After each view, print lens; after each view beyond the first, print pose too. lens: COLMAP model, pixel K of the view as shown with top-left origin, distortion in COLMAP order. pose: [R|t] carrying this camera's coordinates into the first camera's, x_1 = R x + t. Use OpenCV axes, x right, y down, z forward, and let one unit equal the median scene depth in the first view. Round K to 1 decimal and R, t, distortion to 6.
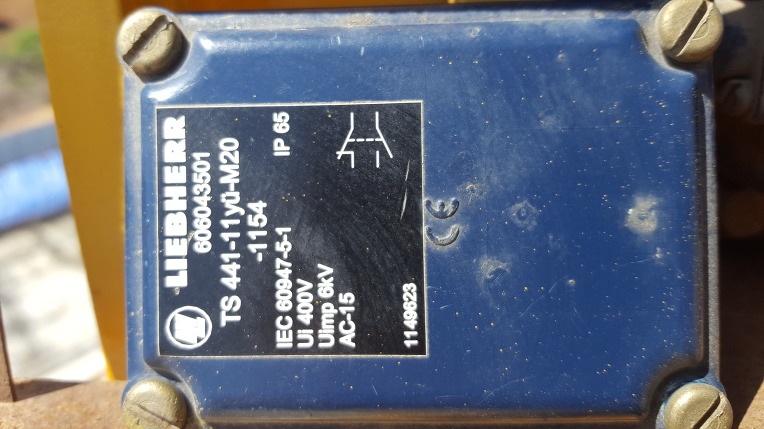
lens RADIAL K [[583.6, 0, 374.0], [0, 583.6, 213.4], [0, 0, 1]] dist [0.078170, -0.116306]
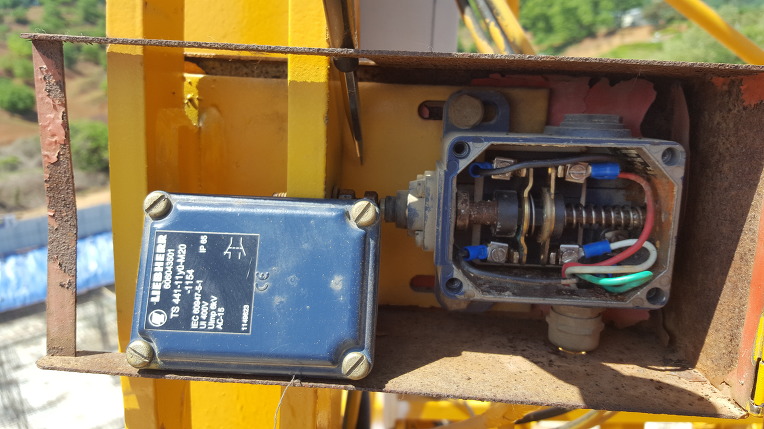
lens RADIAL K [[583.6, 0, 381.5], [0, 583.6, 221.5], [0, 0, 1]] dist [0.078170, -0.116306]
pose [[0.998204, 0.058449, -0.013154, 0.650998], [-0.059818, 0.984578, -0.164401, 0.144009], [0.003342, 0.164893, 0.986306, -1.552732]]
